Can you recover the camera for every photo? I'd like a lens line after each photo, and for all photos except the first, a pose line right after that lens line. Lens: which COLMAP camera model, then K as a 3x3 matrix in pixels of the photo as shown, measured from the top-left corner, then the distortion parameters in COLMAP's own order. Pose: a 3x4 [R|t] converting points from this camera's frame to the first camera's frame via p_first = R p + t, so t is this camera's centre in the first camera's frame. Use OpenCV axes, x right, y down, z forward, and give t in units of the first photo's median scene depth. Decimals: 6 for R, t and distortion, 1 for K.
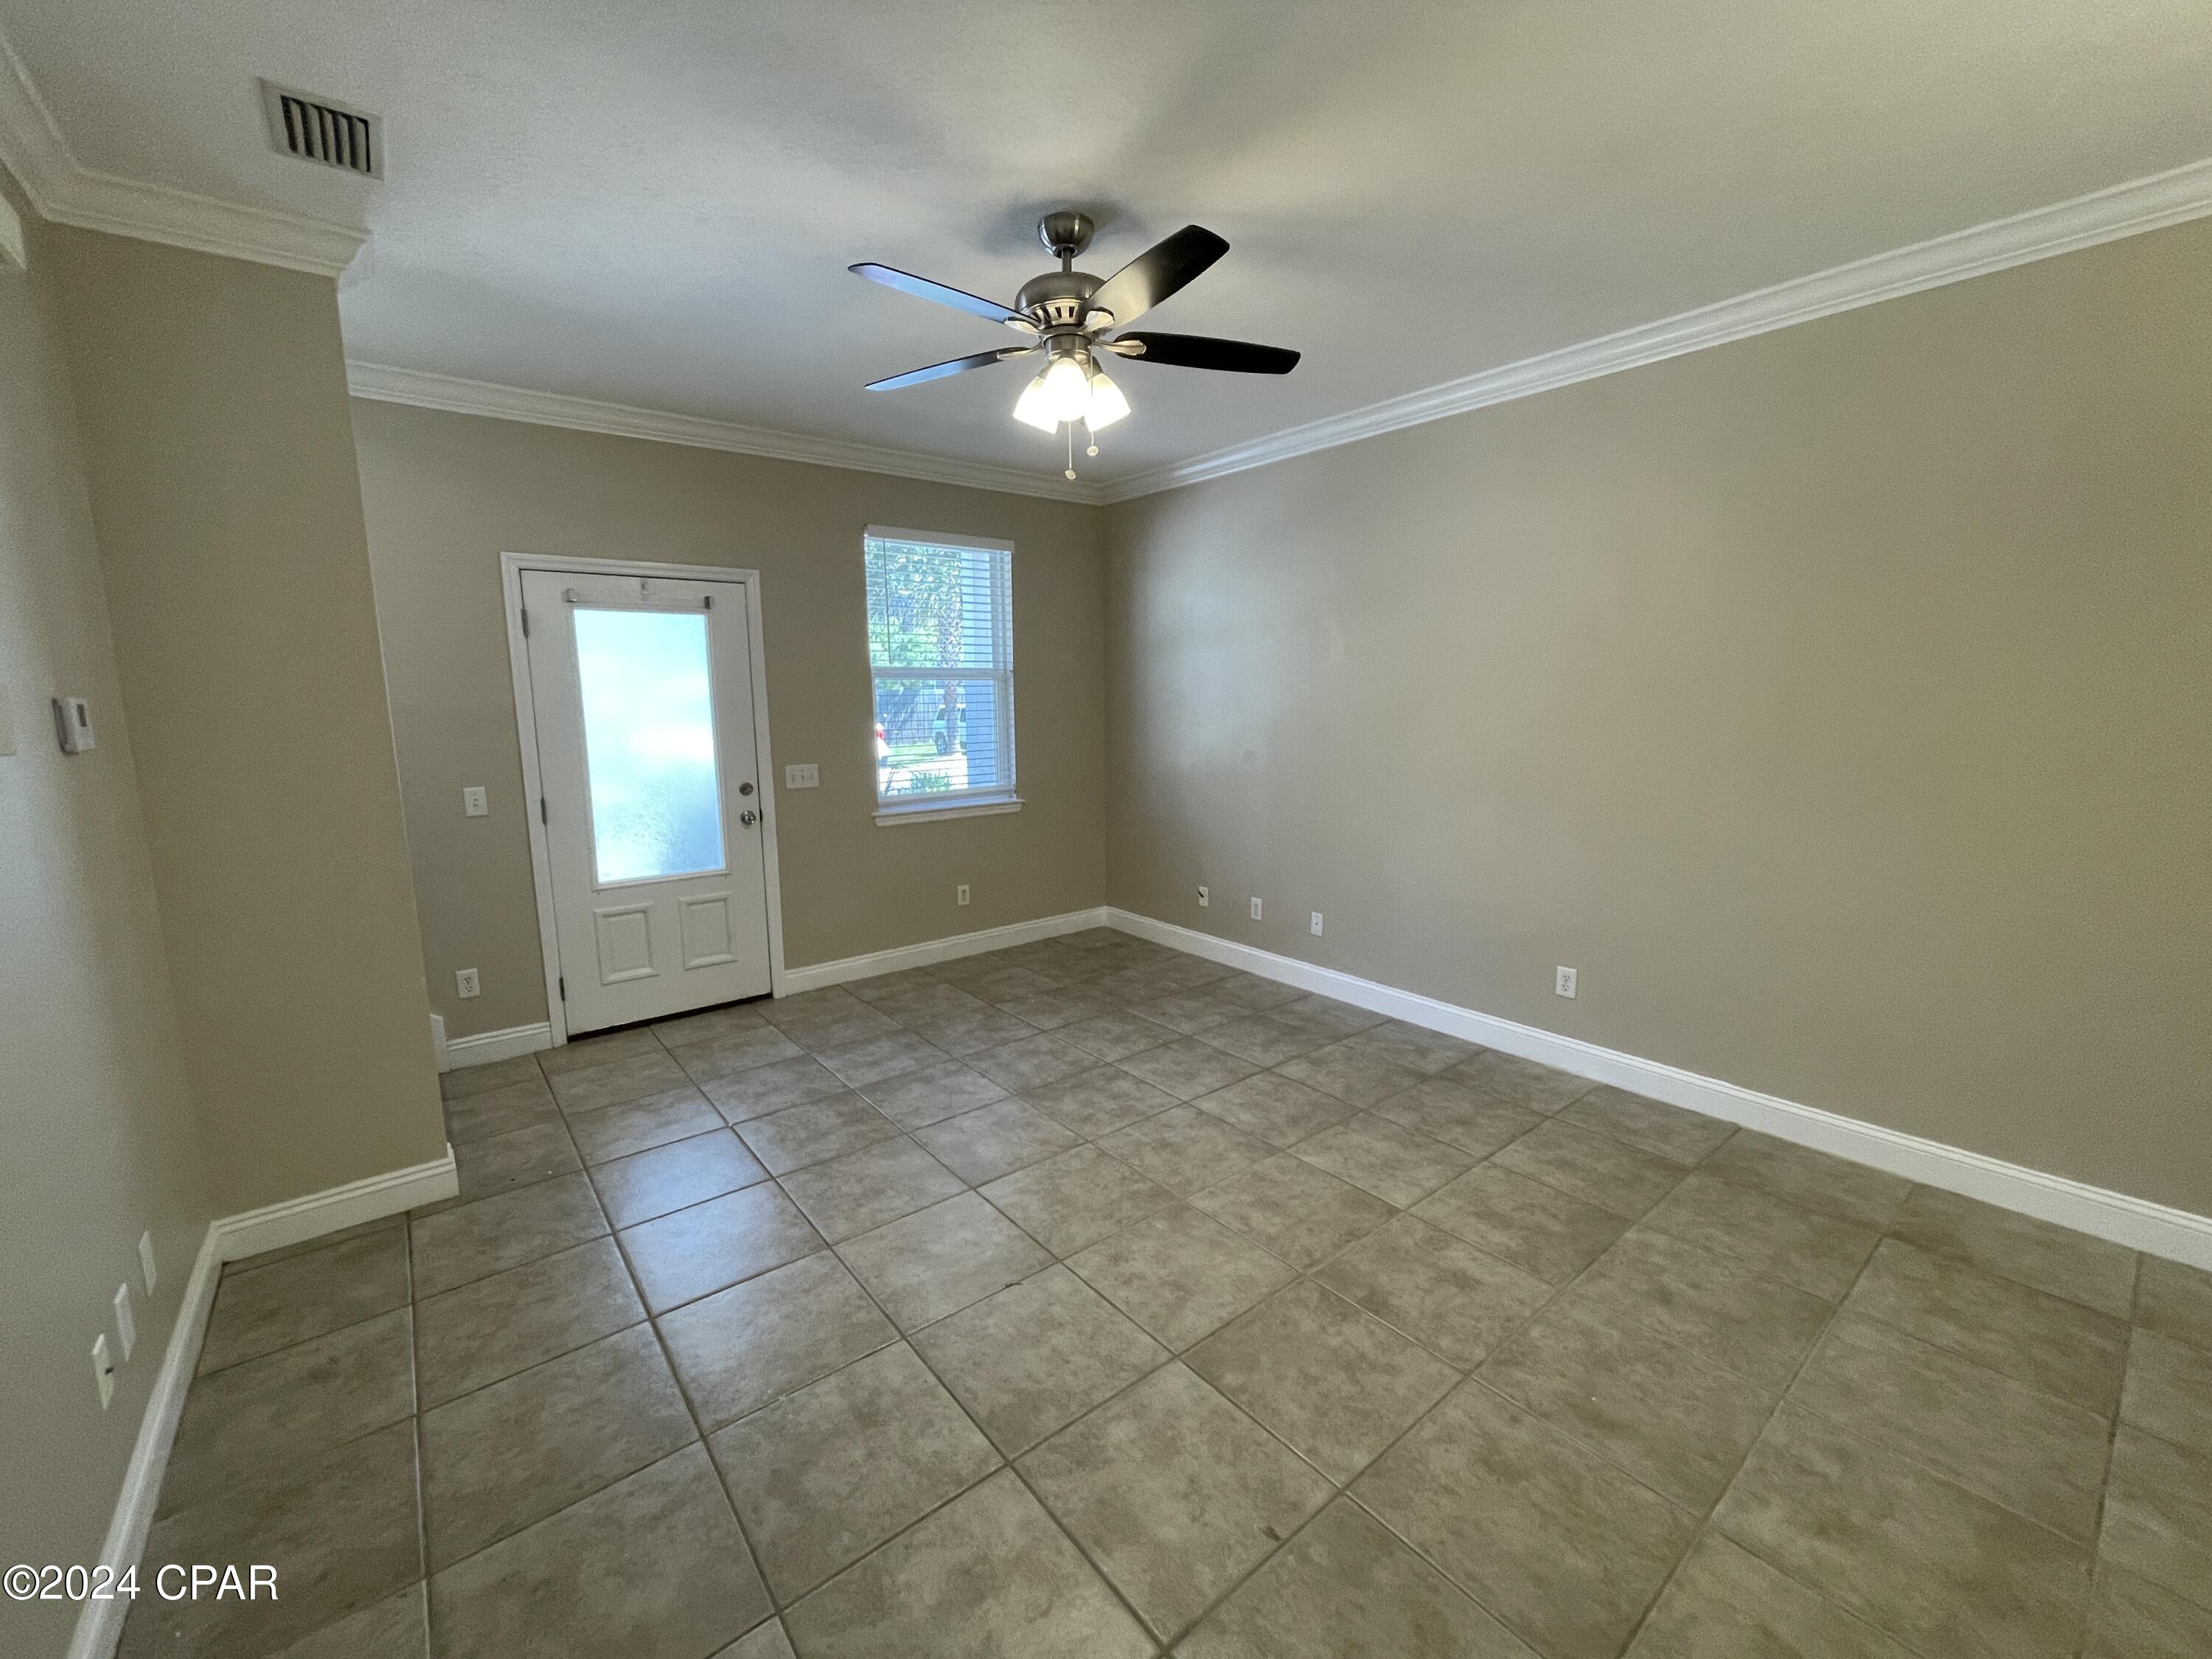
lens RADIAL K [[891.4, 0, 1097.2], [0, 891.4, 826.2], [0, 0, 1]] dist [0.001025, 0.000550]
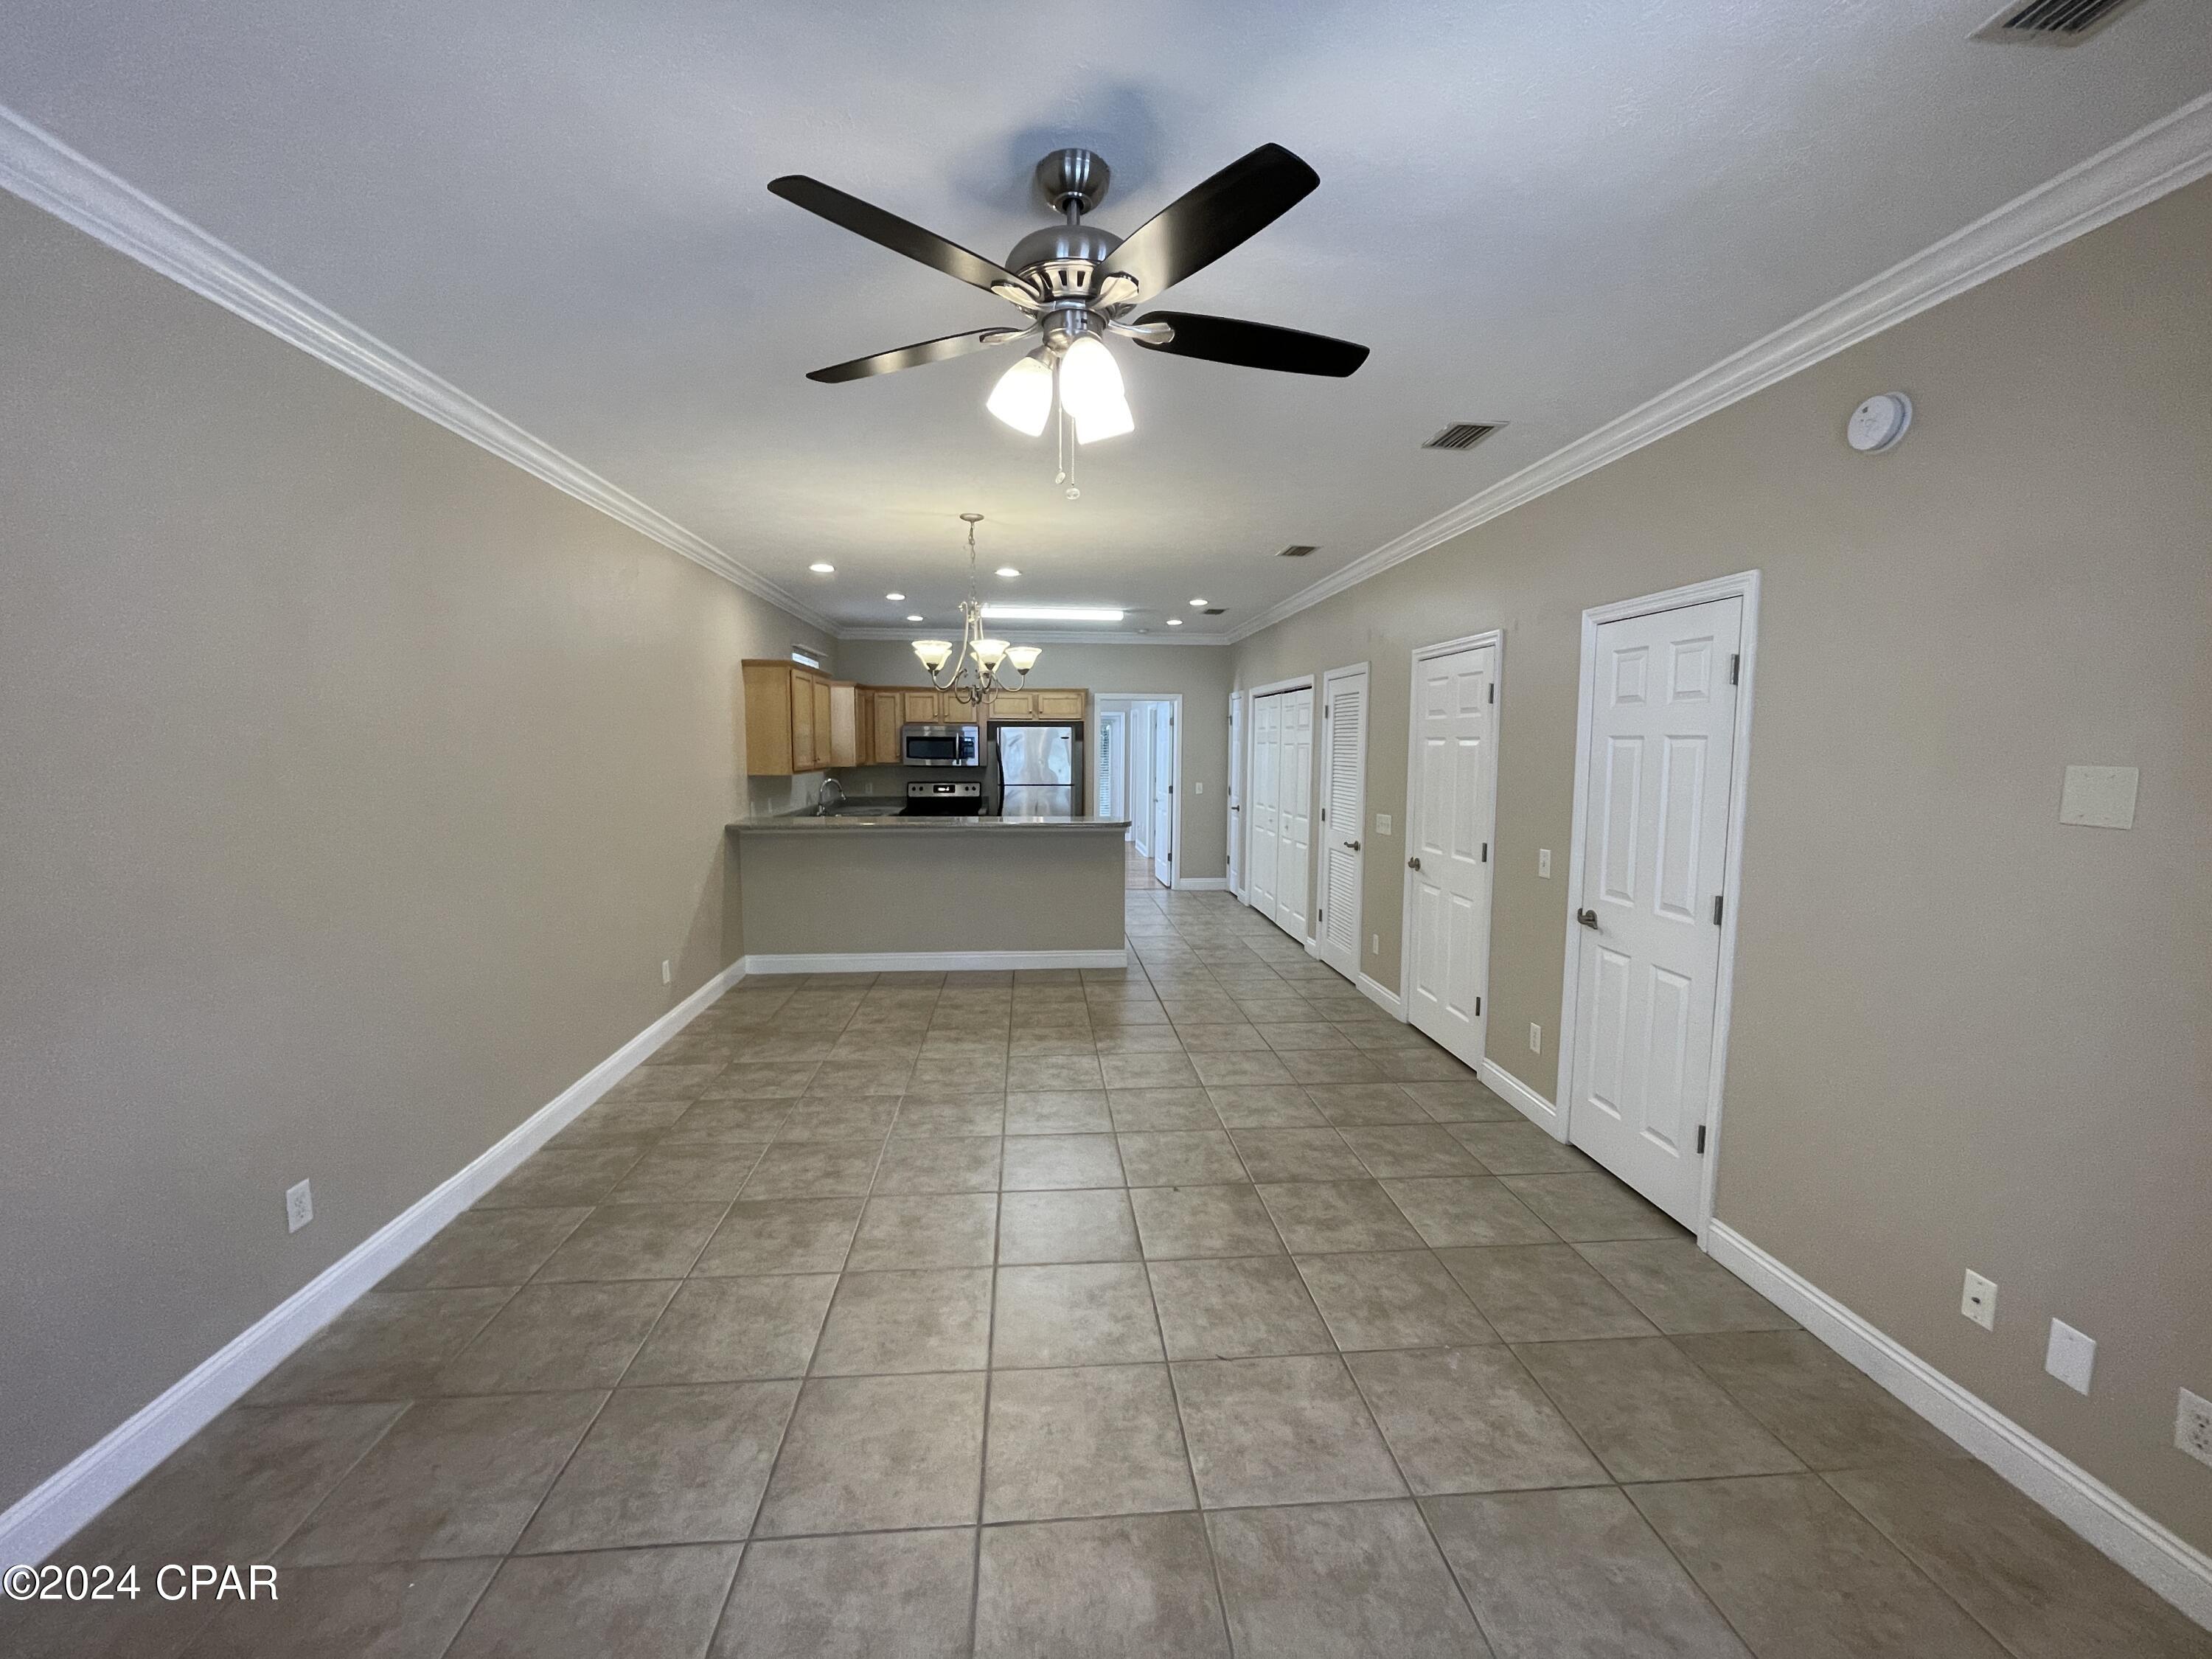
lens RADIAL K [[897.6, 0, 1101.0], [0, 897.6, 823.6], [0, 0, 1]] dist [-0.000074, -0.000286]
pose [[-0.831451, -0.044136, 0.553843, -0.371269], [0.085944, 0.974624, 0.206691, -0.213475], [-0.548911, 0.219453, -0.806559, 1.275346]]
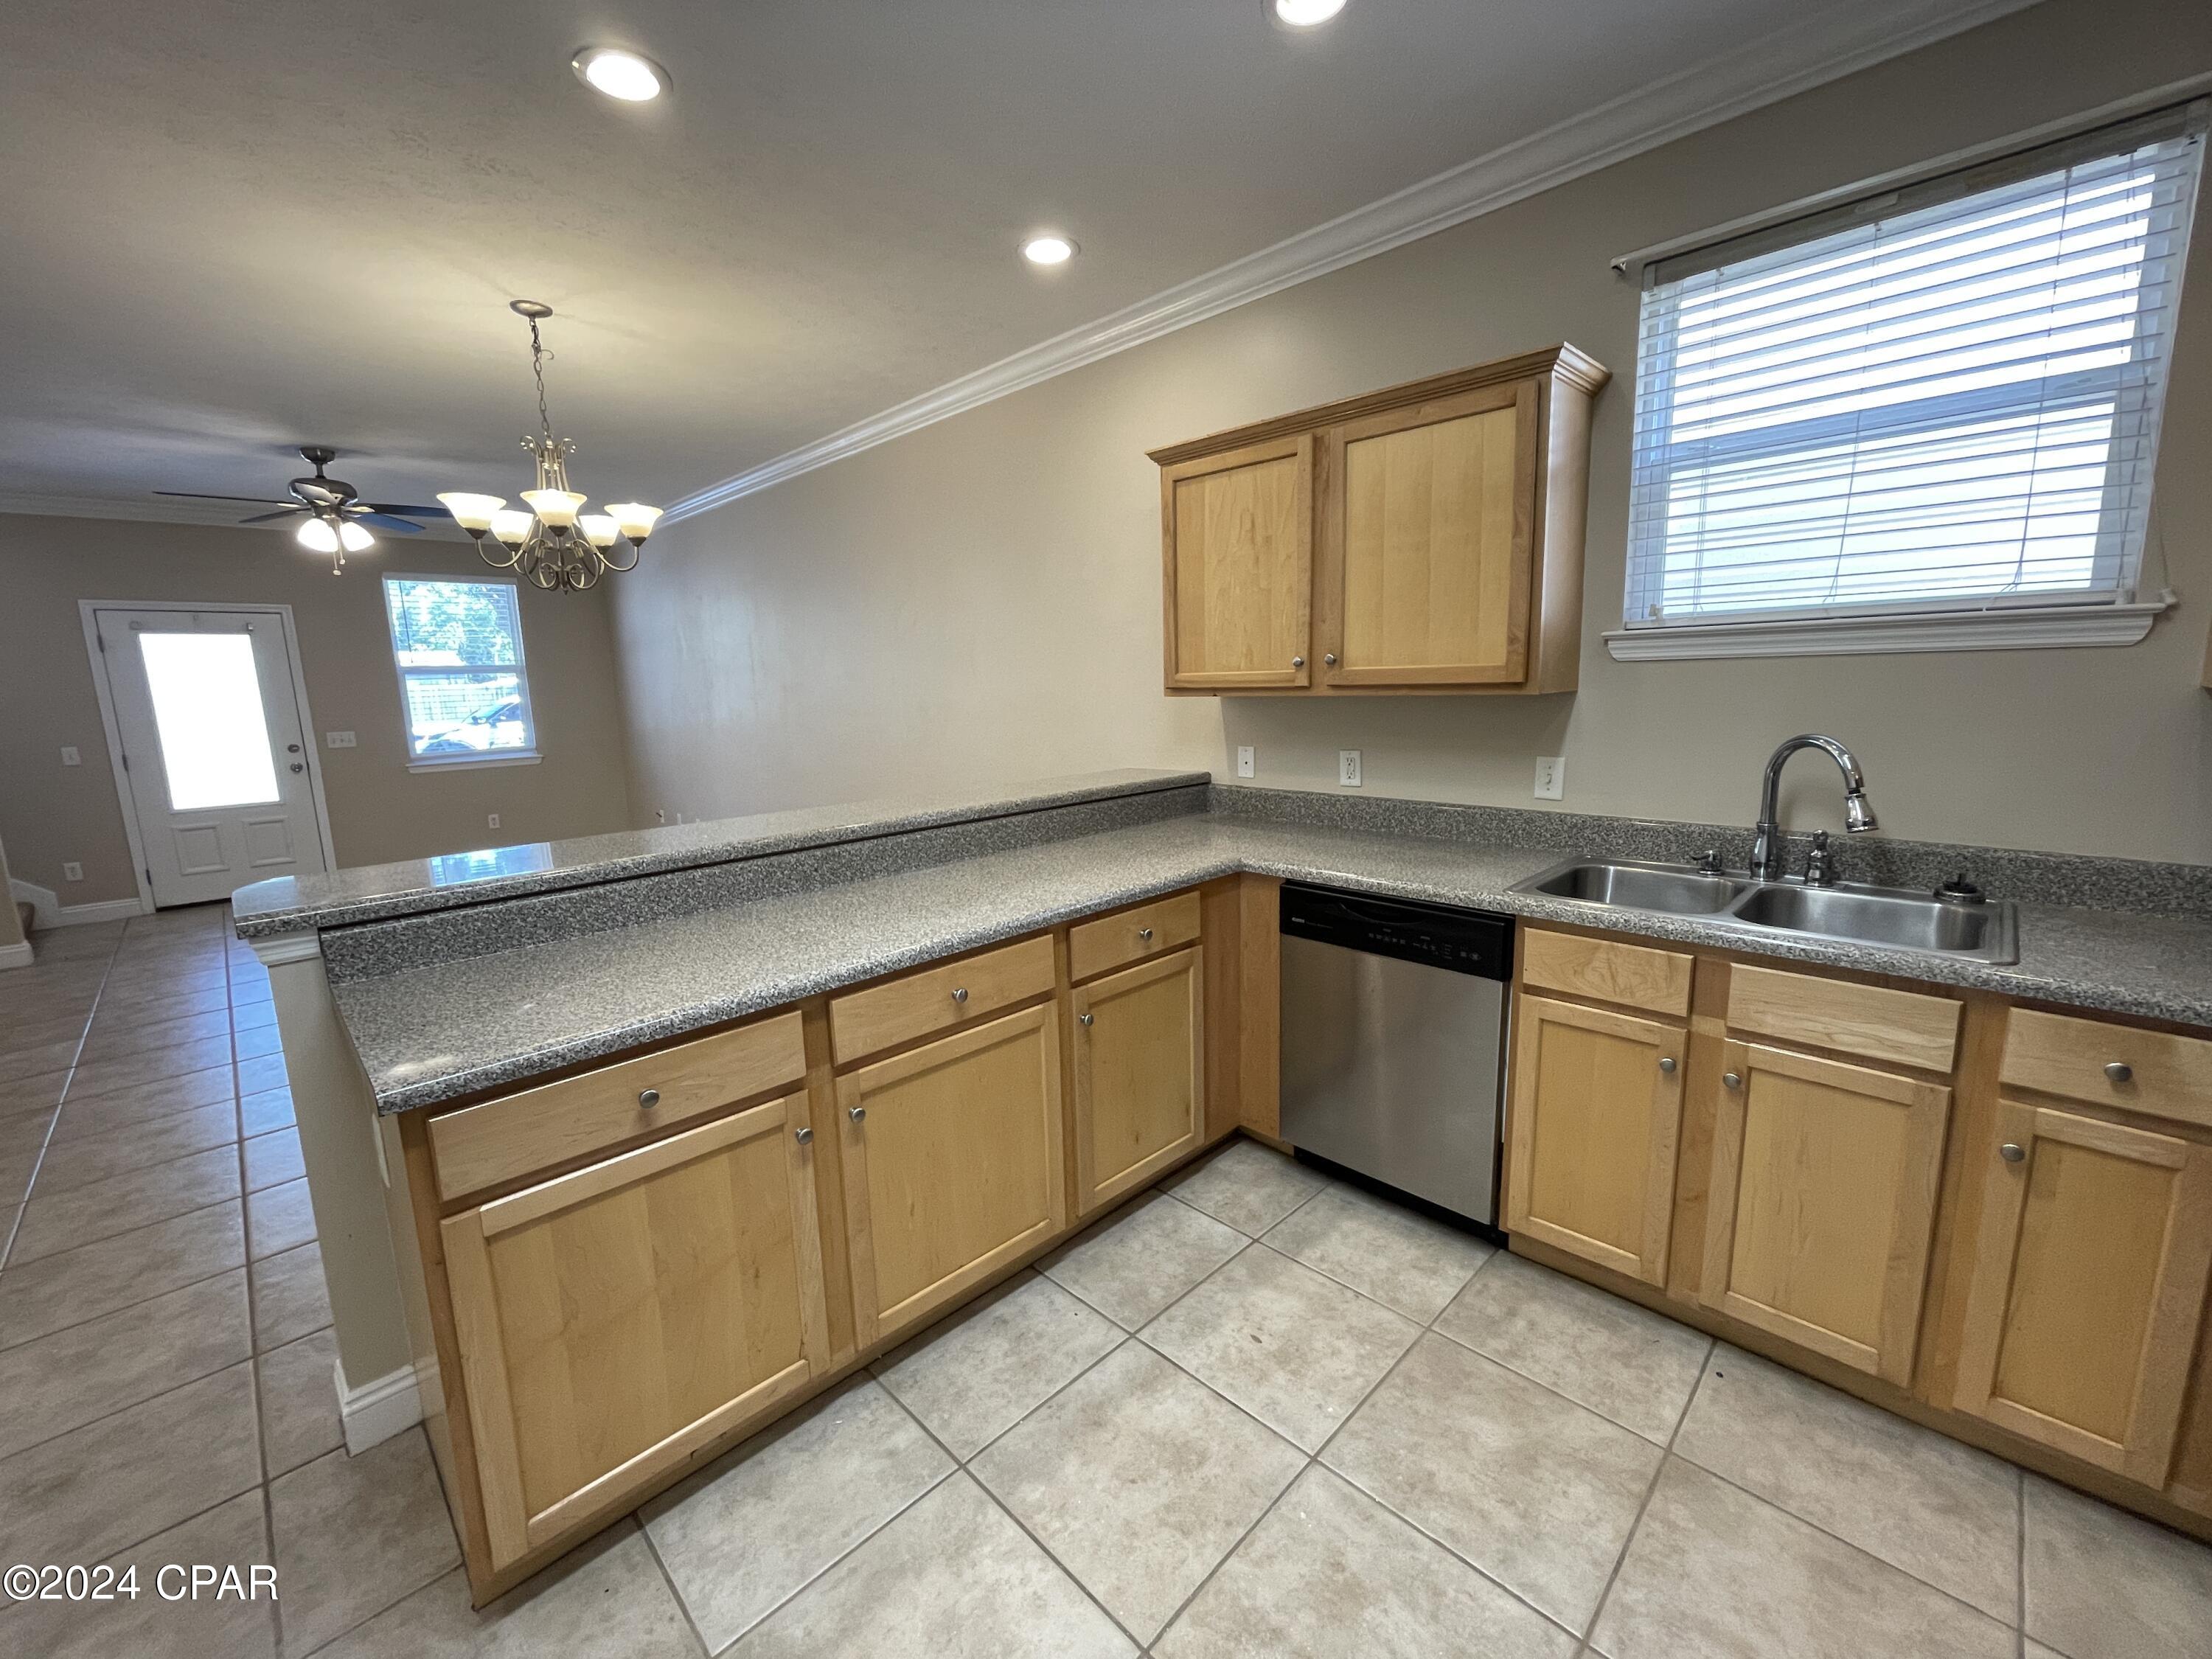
lens RADIAL K [[891.4, 0, 1097.2], [0, 891.4, 826.2], [0, 0, 1]] dist [0.001025, 0.000550]
pose [[0.994717, -0.032130, 0.097500, 1.043811], [0.030881, 0.999421, 0.014293, 0.140780], [-0.097903, -0.011206, 0.995133, -0.831611]]
